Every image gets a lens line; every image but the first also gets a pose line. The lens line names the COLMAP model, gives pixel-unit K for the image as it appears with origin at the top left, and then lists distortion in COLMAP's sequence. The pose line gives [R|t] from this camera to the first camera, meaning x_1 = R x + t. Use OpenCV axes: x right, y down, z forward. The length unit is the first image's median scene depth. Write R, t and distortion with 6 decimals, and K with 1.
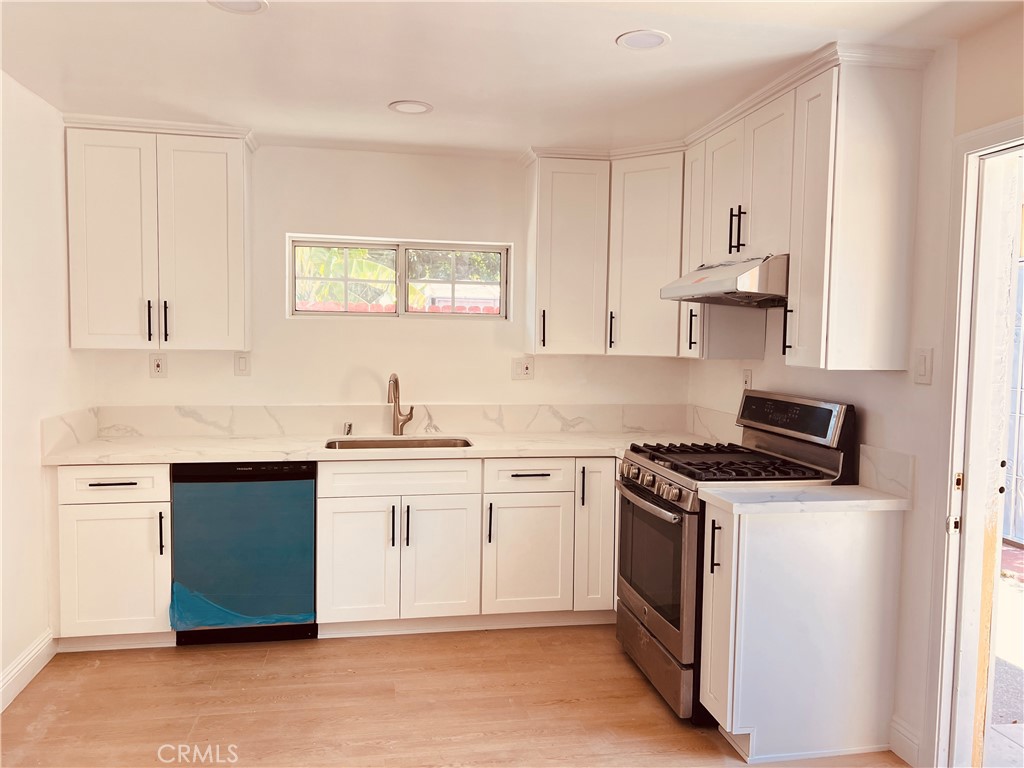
lens RADIAL K [[774.7, 0, 513.9], [0, 774.7, 377.2], [0, 0, 1]] dist [0.046955, -0.048591]
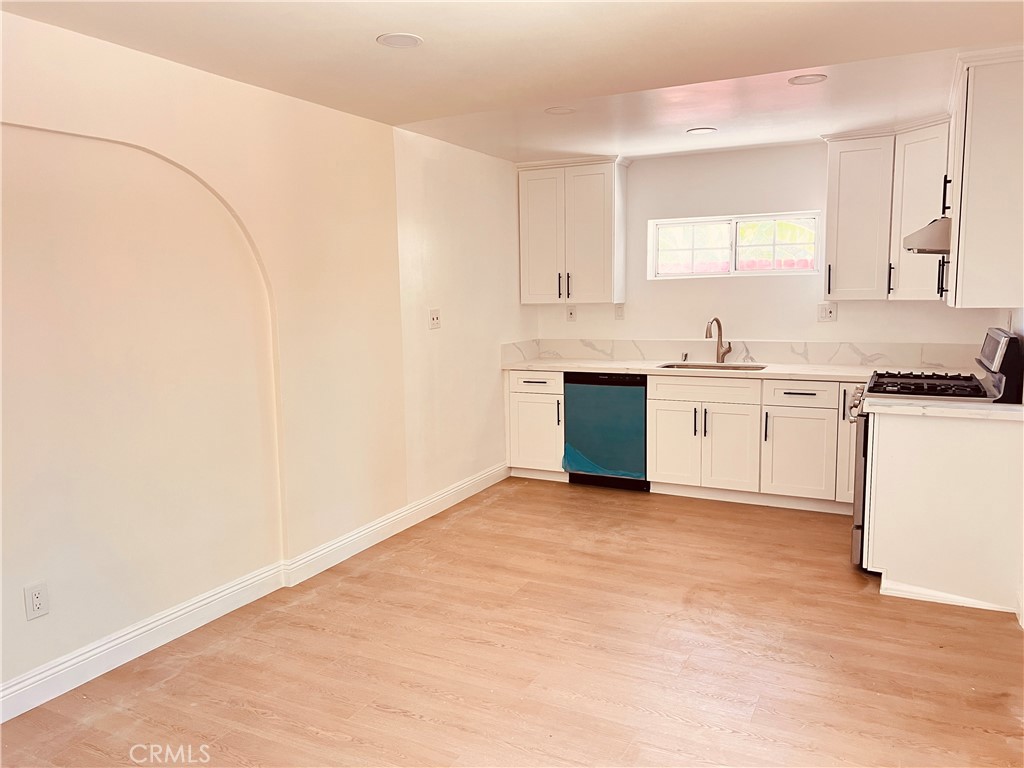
lens RADIAL K [[774.7, 0, 513.9], [0, 774.7, 377.2], [0, 0, 1]] dist [0.046955, -0.048591]
pose [[0.791004, 0.039299, -0.610547, 0.460427], [-0.003889, 0.998238, 0.059214, 0.023523], [0.611798, -0.044464, 0.789763, -0.352128]]
